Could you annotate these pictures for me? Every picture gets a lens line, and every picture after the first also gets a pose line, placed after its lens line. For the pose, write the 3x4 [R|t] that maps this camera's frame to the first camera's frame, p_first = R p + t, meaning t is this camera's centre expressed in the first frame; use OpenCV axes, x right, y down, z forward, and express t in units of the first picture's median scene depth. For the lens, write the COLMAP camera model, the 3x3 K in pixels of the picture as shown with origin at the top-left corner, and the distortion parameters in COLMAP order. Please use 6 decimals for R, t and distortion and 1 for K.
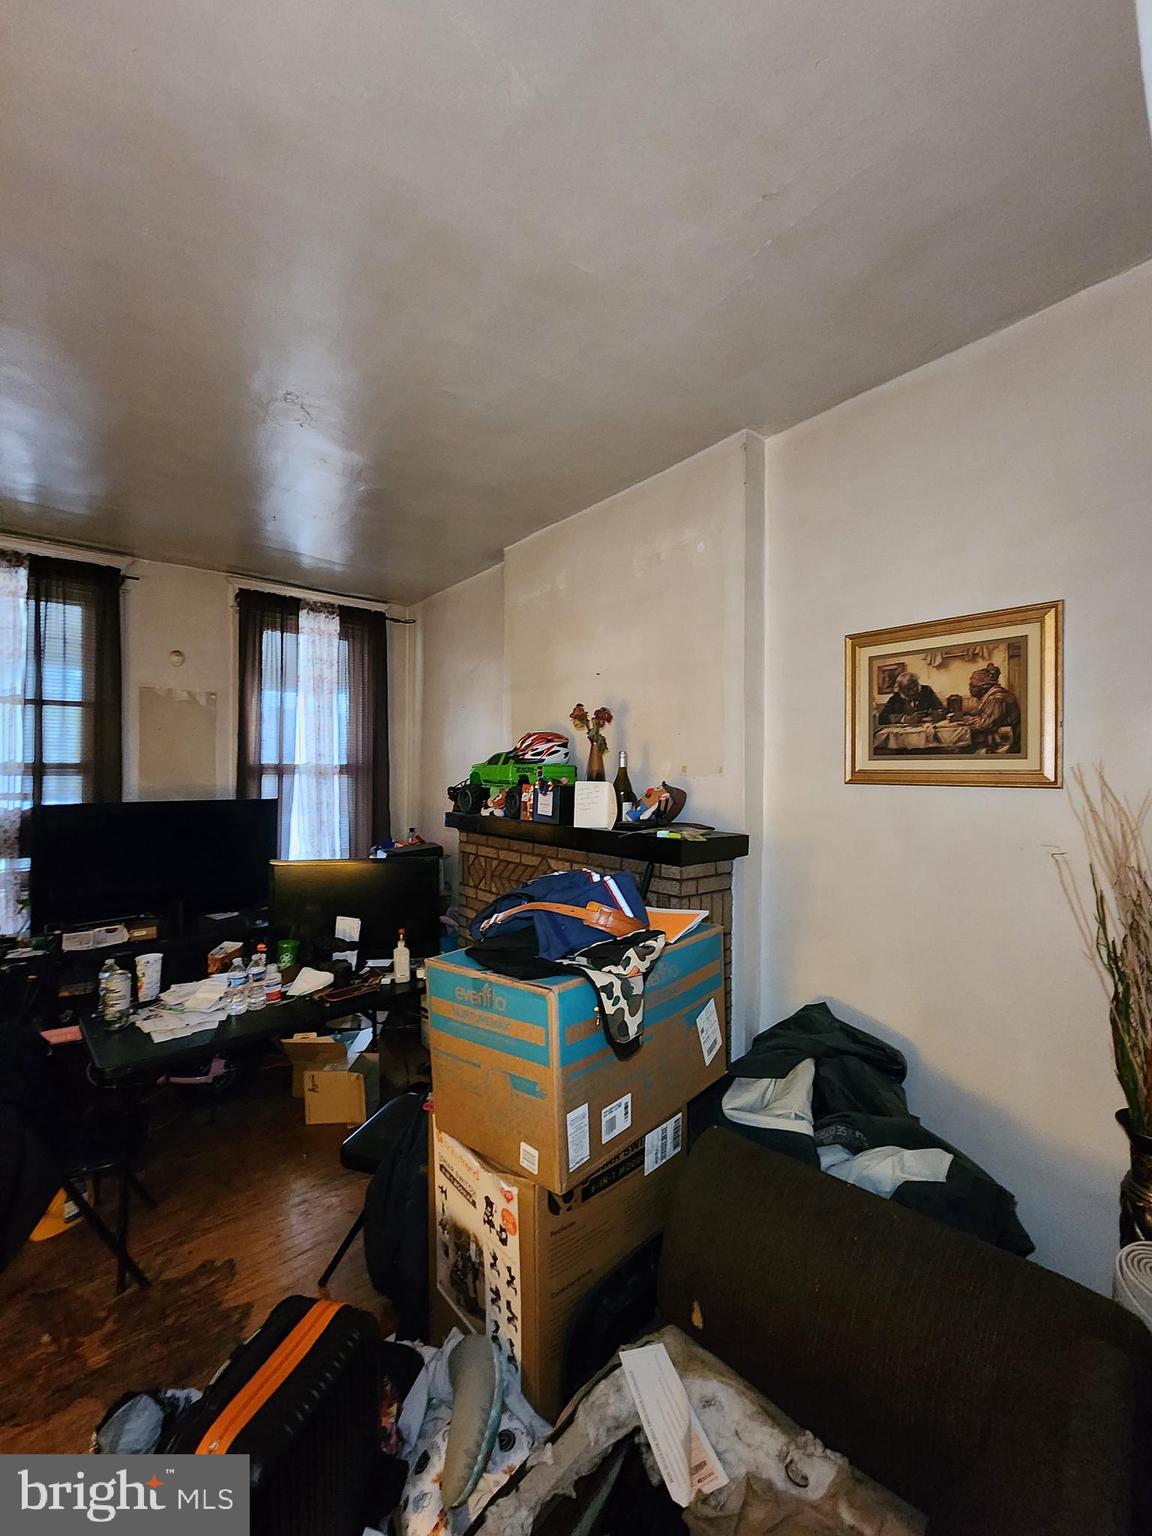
lens RADIAL K [[629.5, 0, 576.0], [0, 629.5, 768.0], [0, 0, 1]] dist [-0.001438, 0.000167]
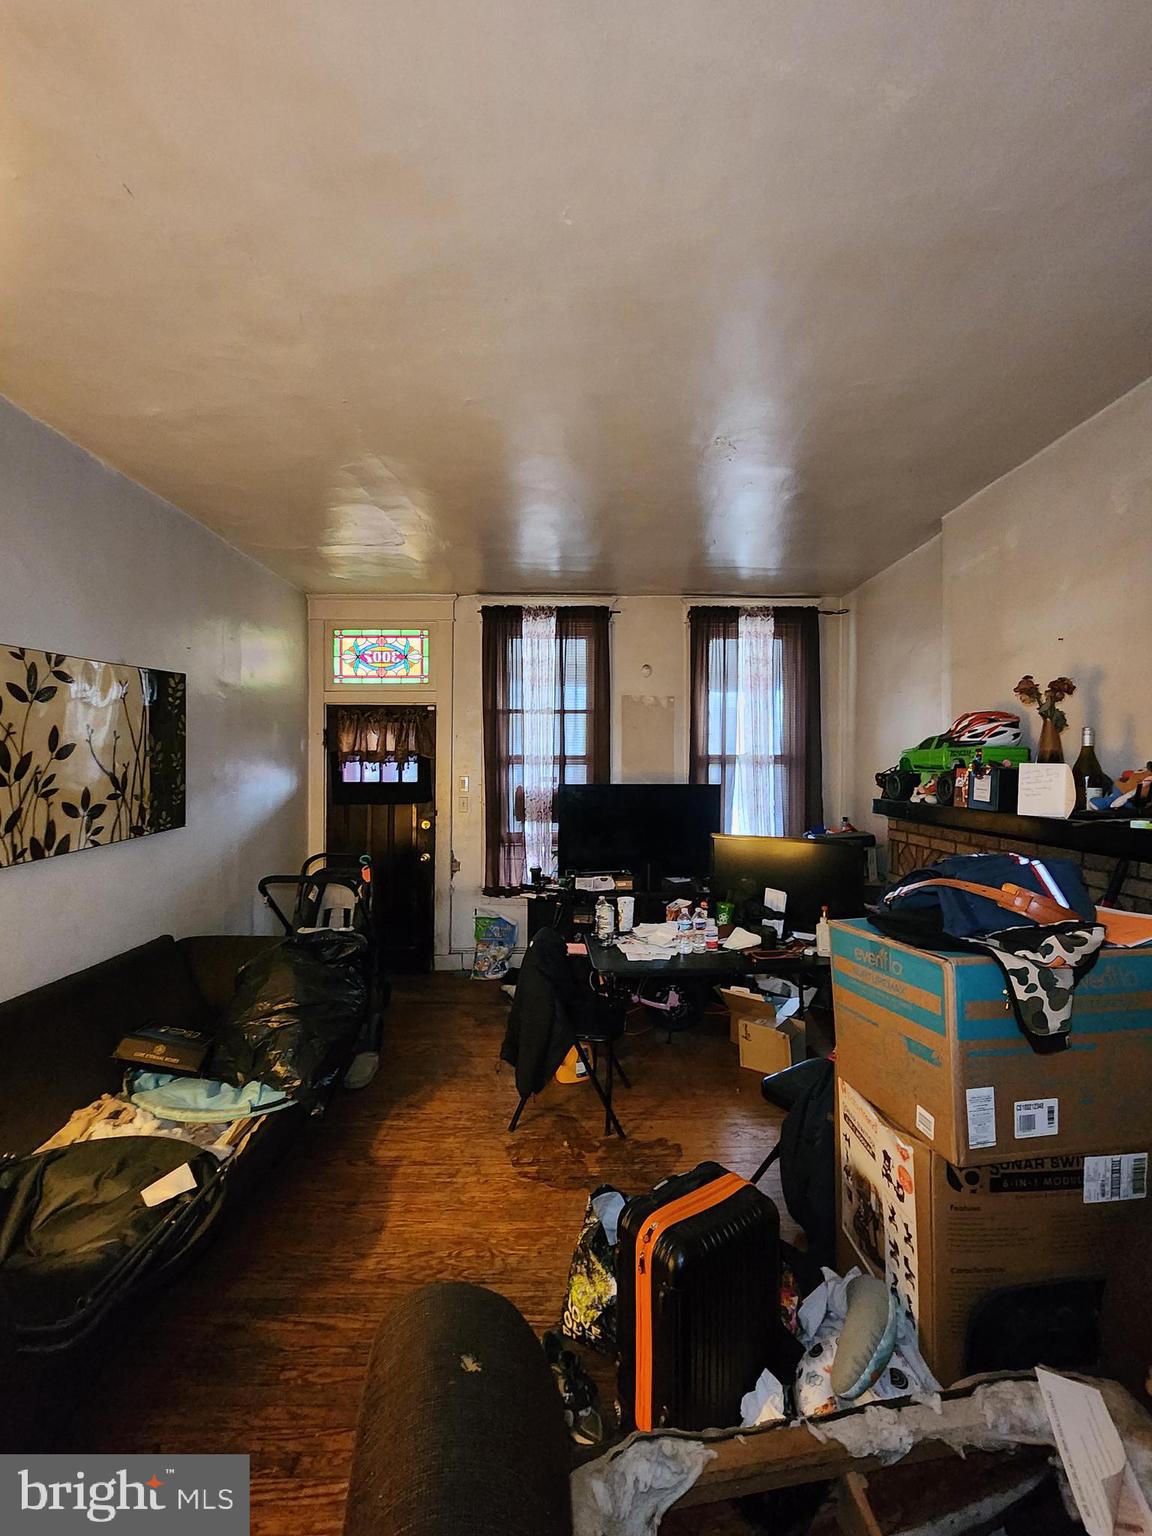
lens RADIAL K [[629.5, 0, 576.0], [0, 629.5, 768.0], [0, 0, 1]] dist [-0.001438, 0.000167]
pose [[0.772477, -0.001373, -0.635041, 0.077355], [0.003624, 0.999991, 0.002246, 0.022885], [0.635032, -0.004037, 0.772475, -0.082585]]
